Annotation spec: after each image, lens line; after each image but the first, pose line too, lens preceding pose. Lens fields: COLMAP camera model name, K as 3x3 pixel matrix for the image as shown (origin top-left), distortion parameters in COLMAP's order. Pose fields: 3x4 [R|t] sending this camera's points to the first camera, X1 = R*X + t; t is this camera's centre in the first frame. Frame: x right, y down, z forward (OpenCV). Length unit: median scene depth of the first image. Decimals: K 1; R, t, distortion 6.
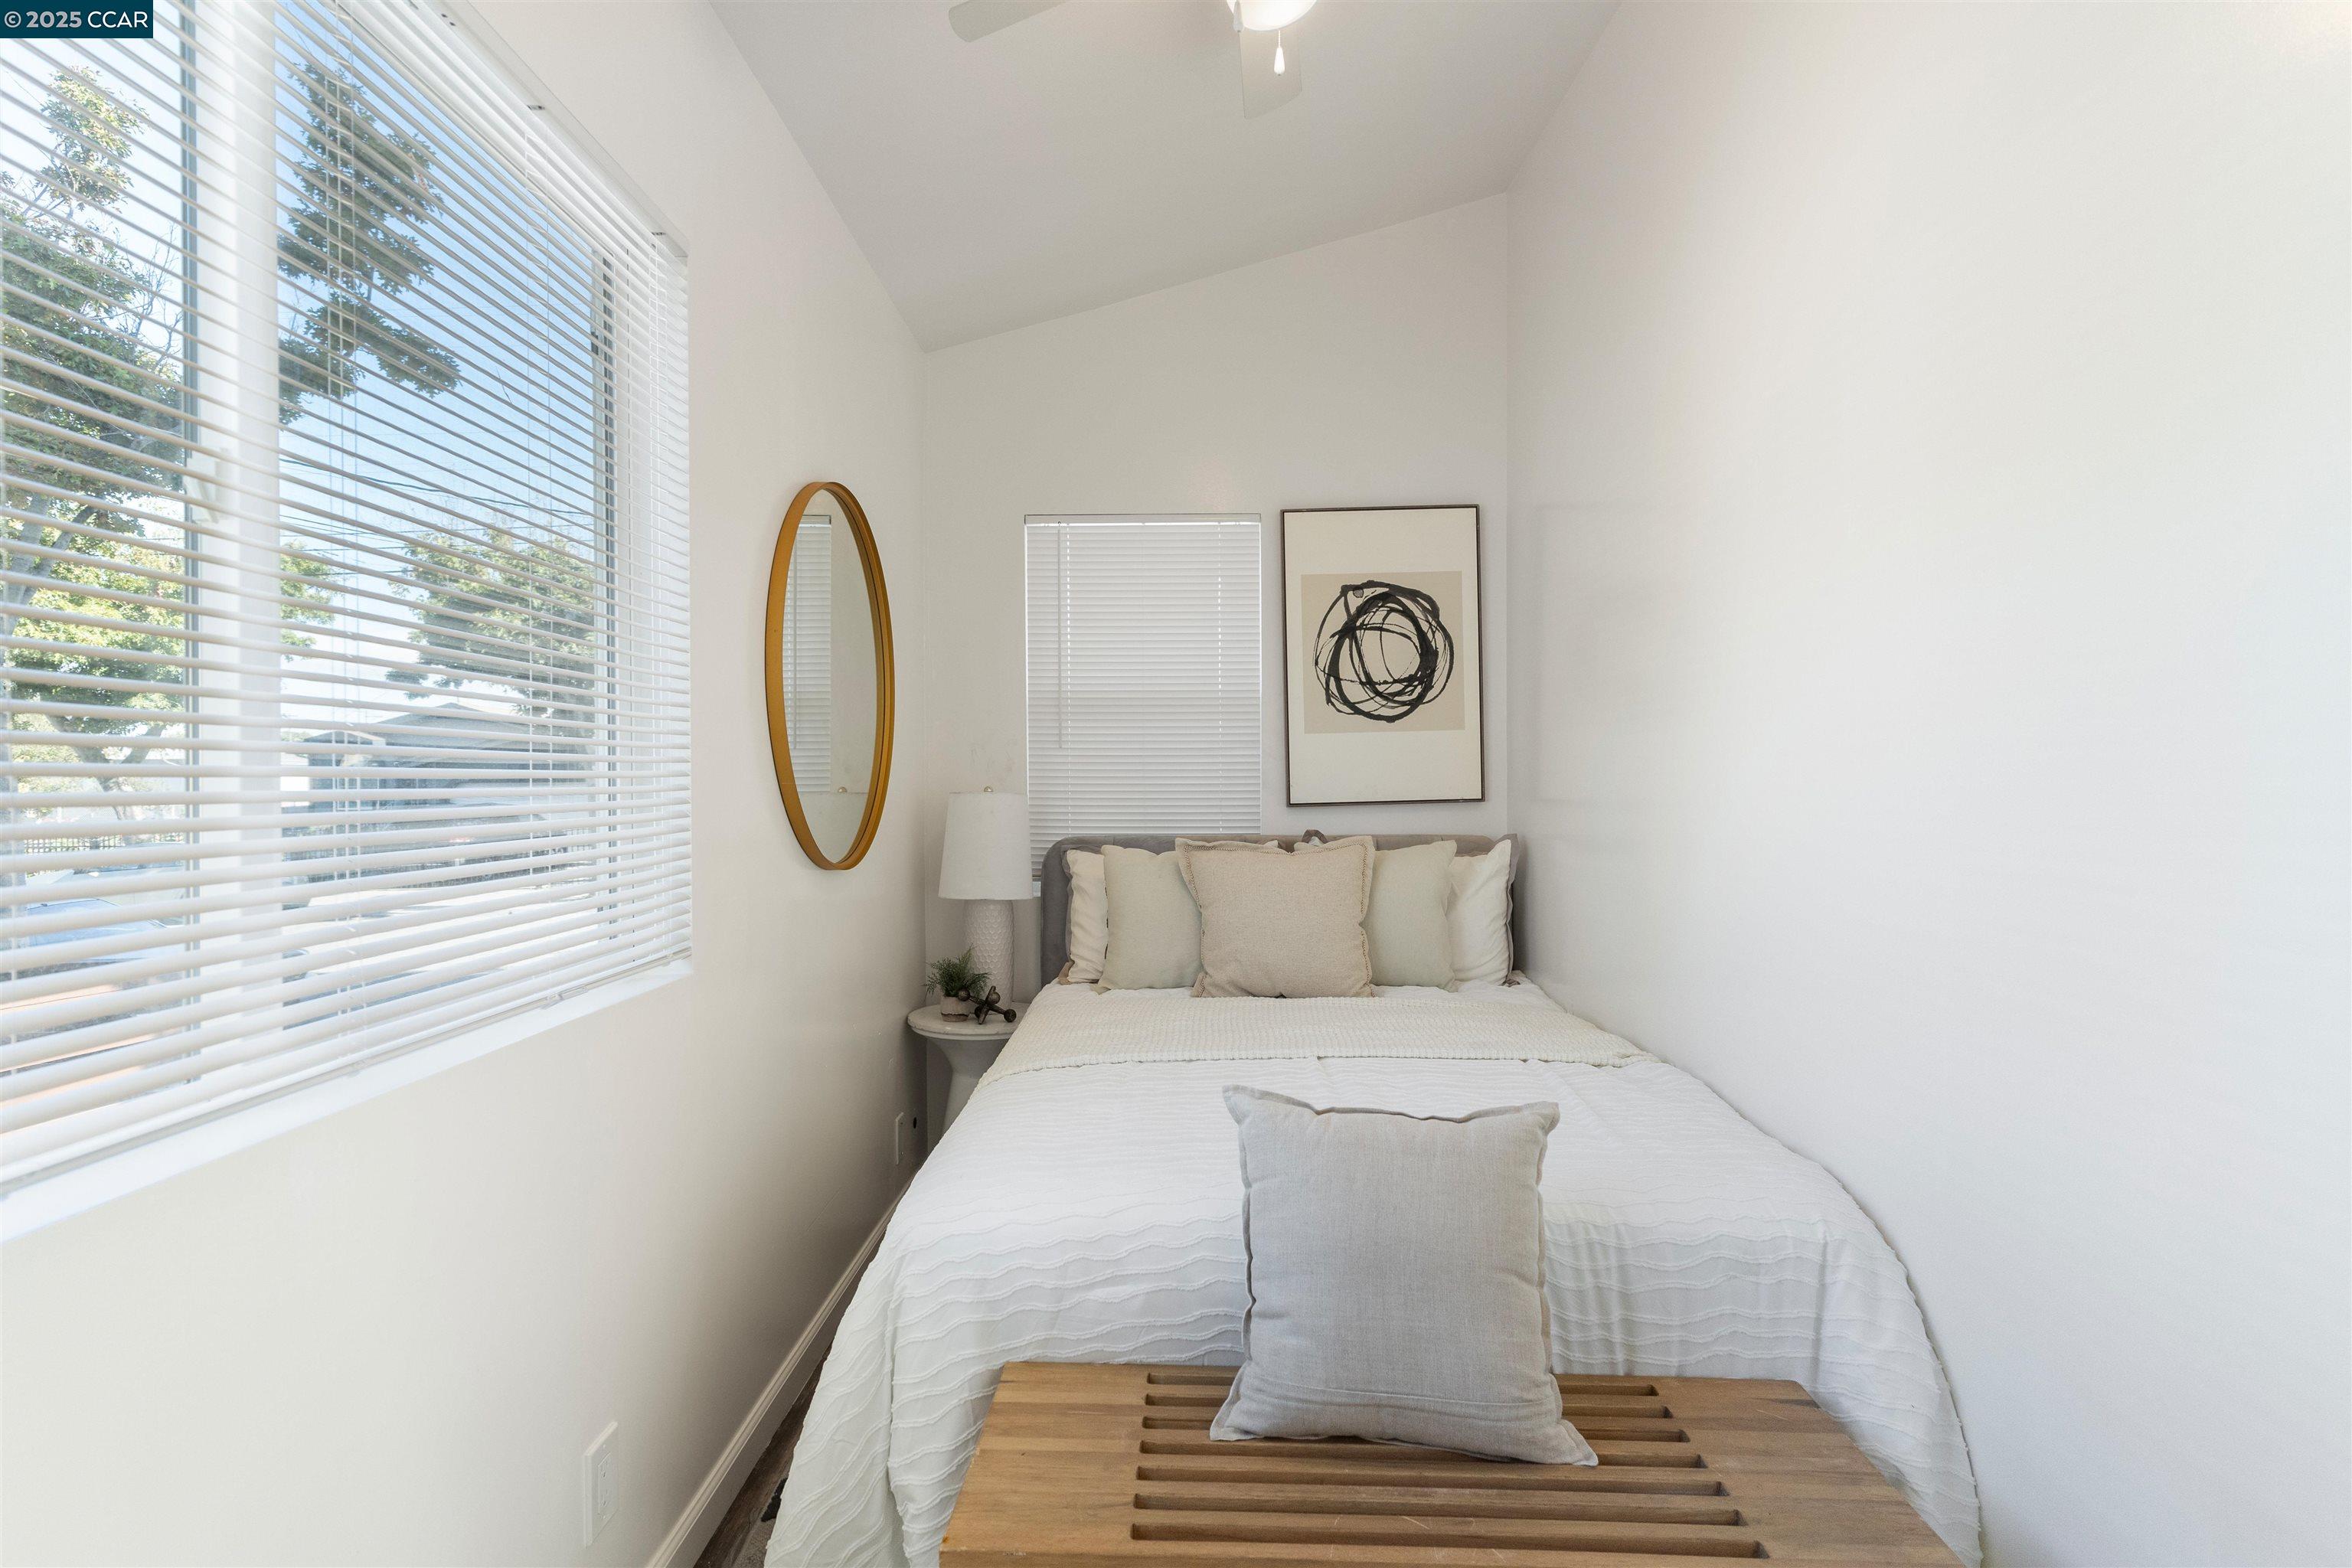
lens RADIAL K [[1122.1, 0, 1176.0], [0, 1122.1, 784.0], [0, 0, 1]] dist [0.000753, -0.000135]
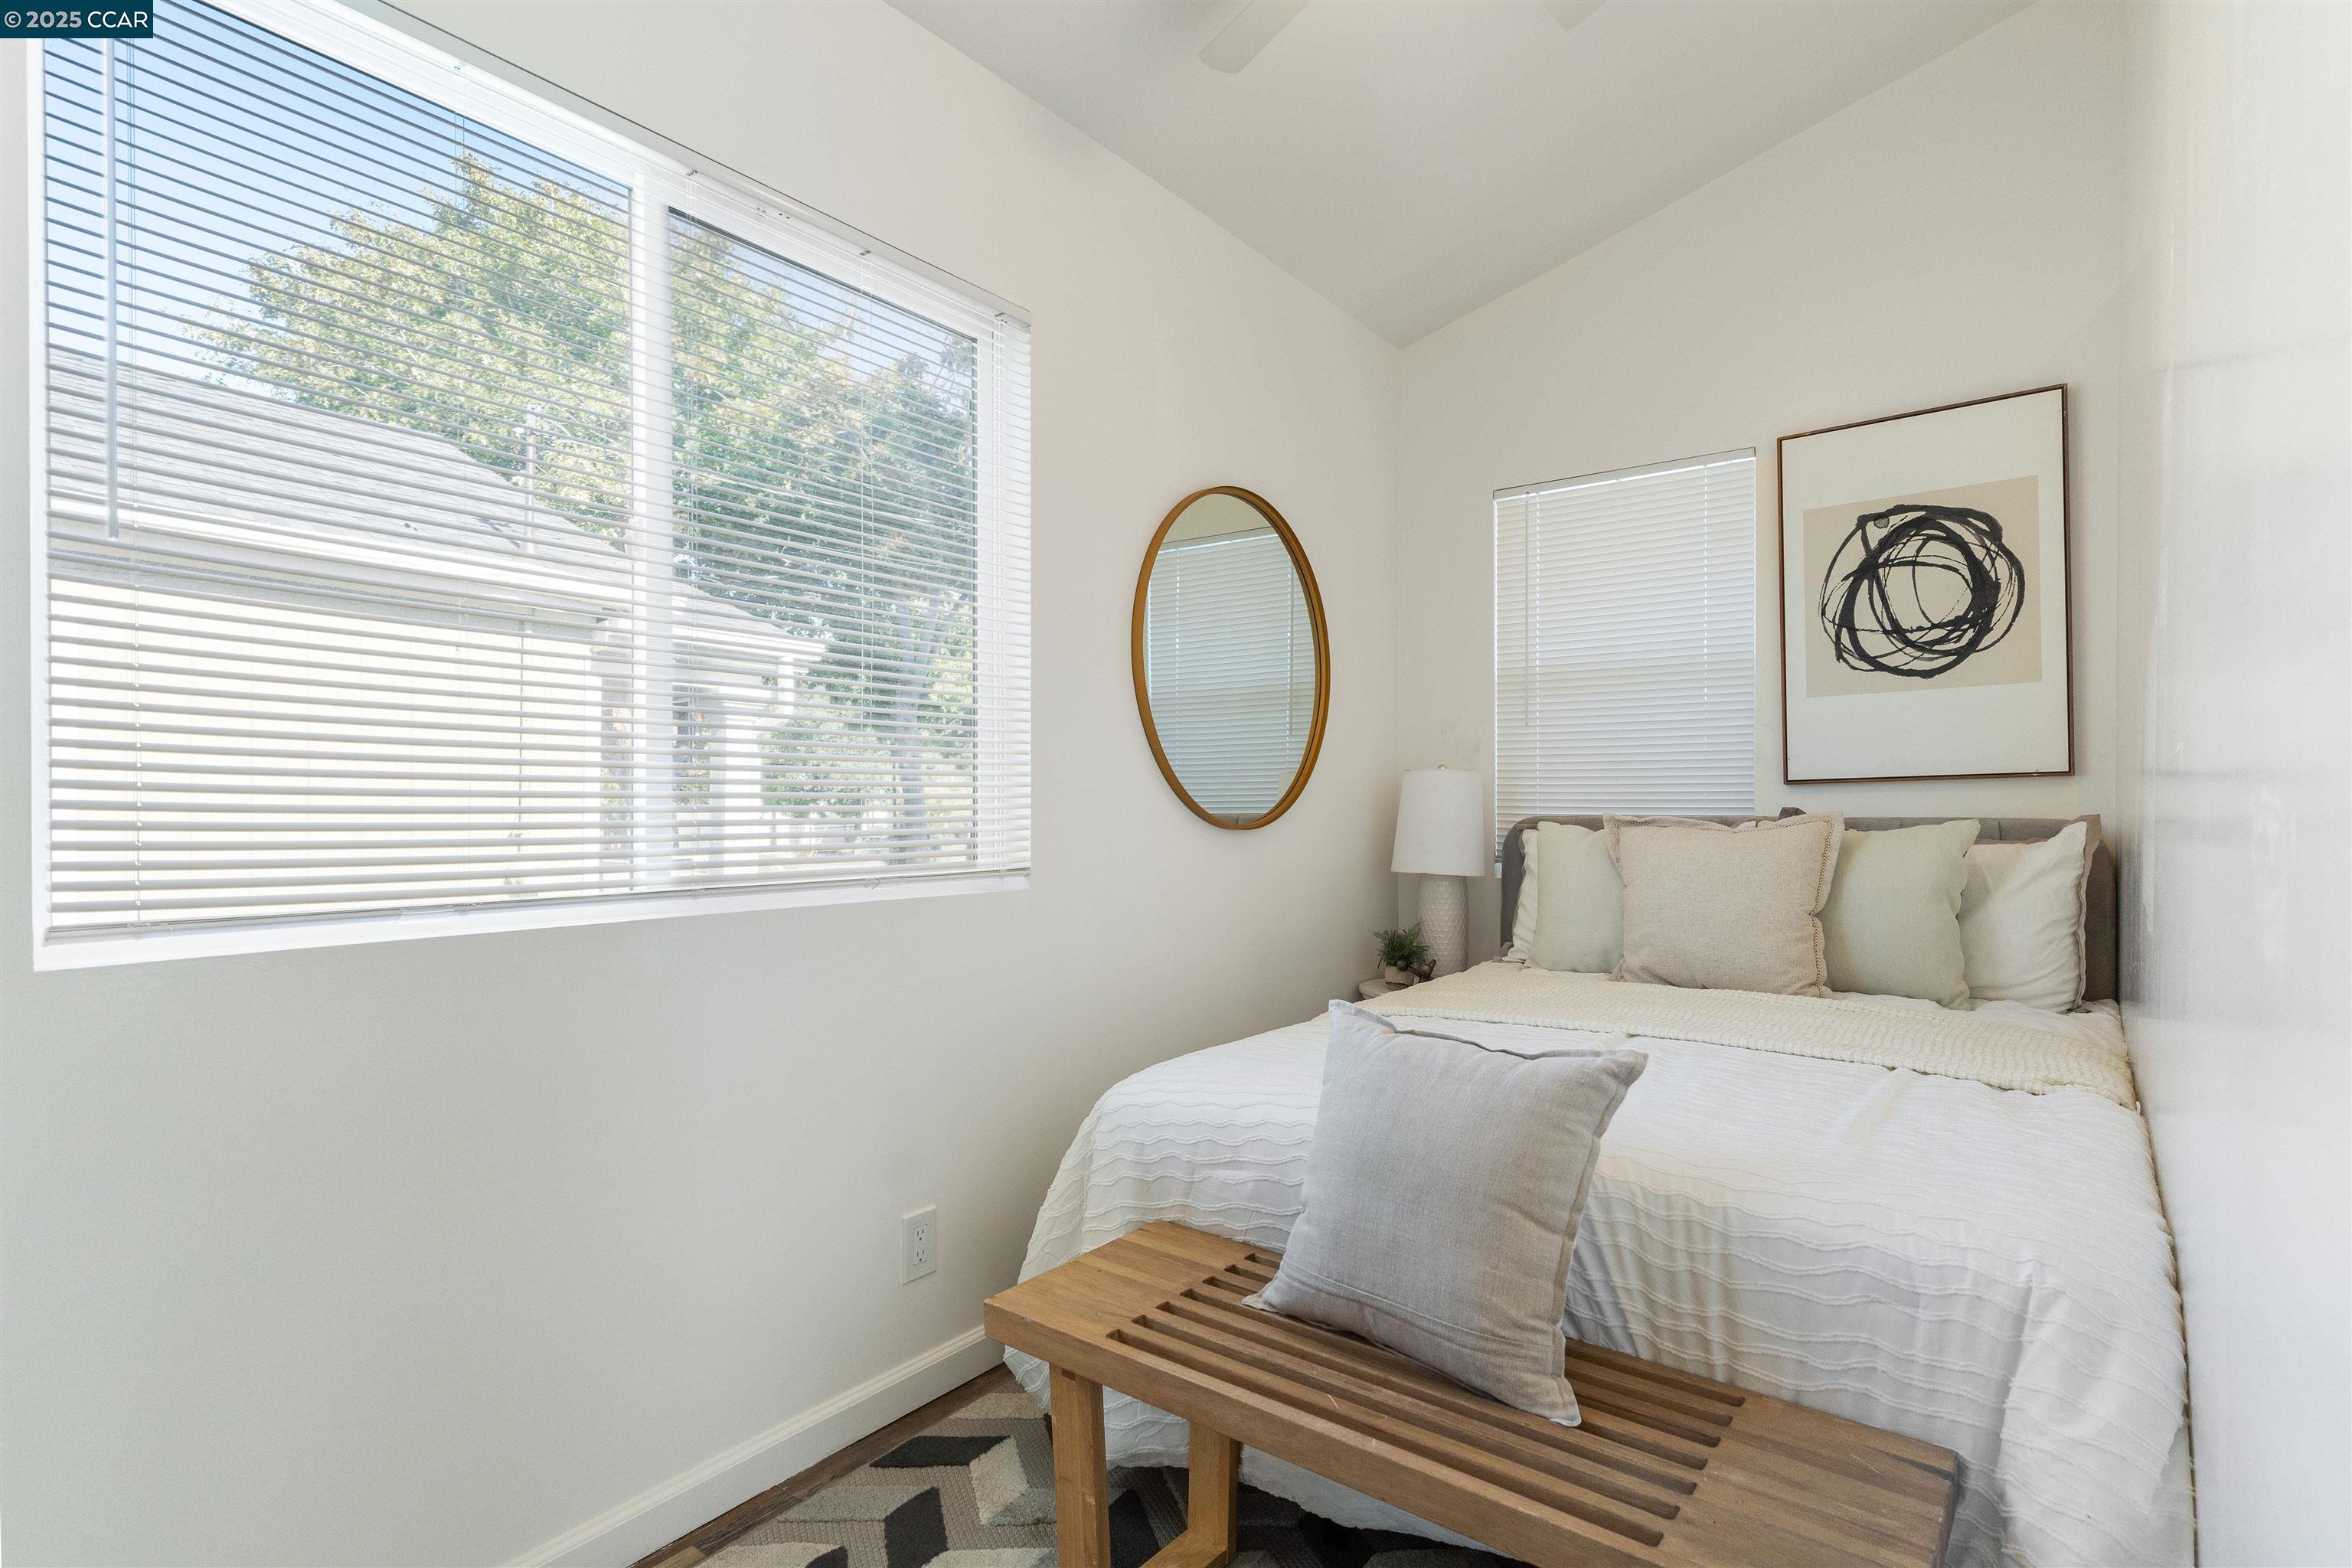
lens RADIAL K [[1135.1, 0, 1149.9], [0, 1135.1, 794.8], [0, 0, 1]] dist [-0.000073, 0.000044]
pose [[0.812809, 0.000694, -0.582529, 0.228318], [-0.002388, 0.999995, -0.002140, 0.034211], [0.582525, 0.003130, 0.812807, 0.016967]]
